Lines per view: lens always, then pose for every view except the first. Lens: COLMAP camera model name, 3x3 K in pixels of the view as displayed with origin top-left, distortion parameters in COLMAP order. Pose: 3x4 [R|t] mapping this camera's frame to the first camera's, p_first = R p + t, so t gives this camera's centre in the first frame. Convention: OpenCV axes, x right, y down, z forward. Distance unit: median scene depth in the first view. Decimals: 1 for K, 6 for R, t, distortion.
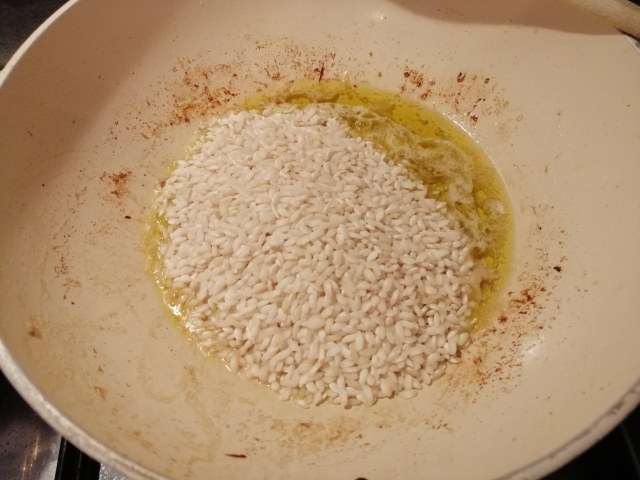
lens RADIAL K [[517.7, 0, 313.4], [0, 517.7, 240.6], [0, 0, 1]] dist [0.001581, 0.011800]
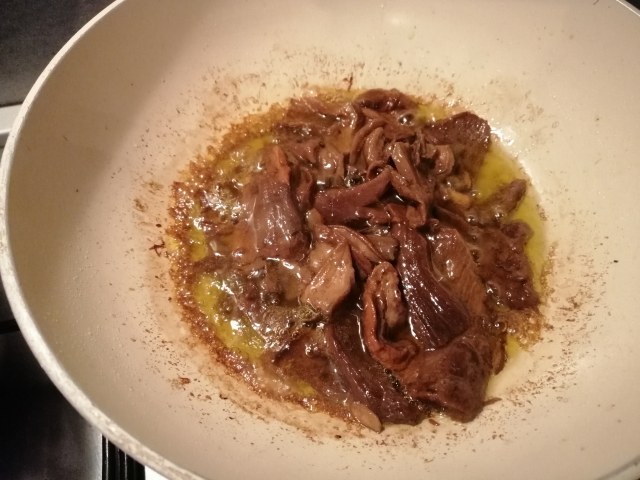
lens RADIAL K [[521.2, 0, 314.1], [0, 521.2, 239.7], [0, 0, 1]] dist [-0.002193, 0.017292]
pose [[0.999989, -0.003422, 0.003121, -0.075722], [0.003572, 0.998775, -0.049351, 0.034729], [-0.002948, 0.049361, 0.998777, 0.021502]]
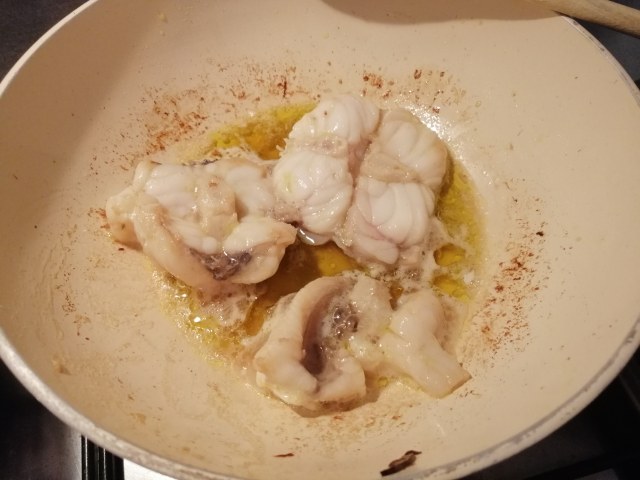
lens RADIAL K [[521.2, 0, 314.1], [0, 521.2, 239.7], [0, 0, 1]] dist [-0.002193, 0.017292]
pose [[0.983773, -0.149710, 0.098877, -0.099287], [0.154217, 0.987244, -0.039588, 0.036886], [-0.091689, 0.054194, 0.994312, -0.033247]]
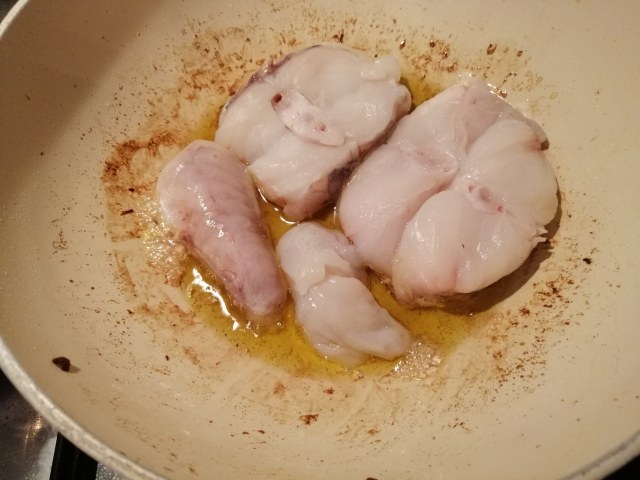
lens RADIAL K [[521.2, 0, 314.1], [0, 521.2, 239.7], [0, 0, 1]] dist [-0.002193, 0.017292]
pose [[0.999384, 0.033170, -0.011487, -0.012512], [-0.032498, 0.997991, 0.054382, -0.018581], [0.013268, -0.053975, 0.998454, 0.054869]]
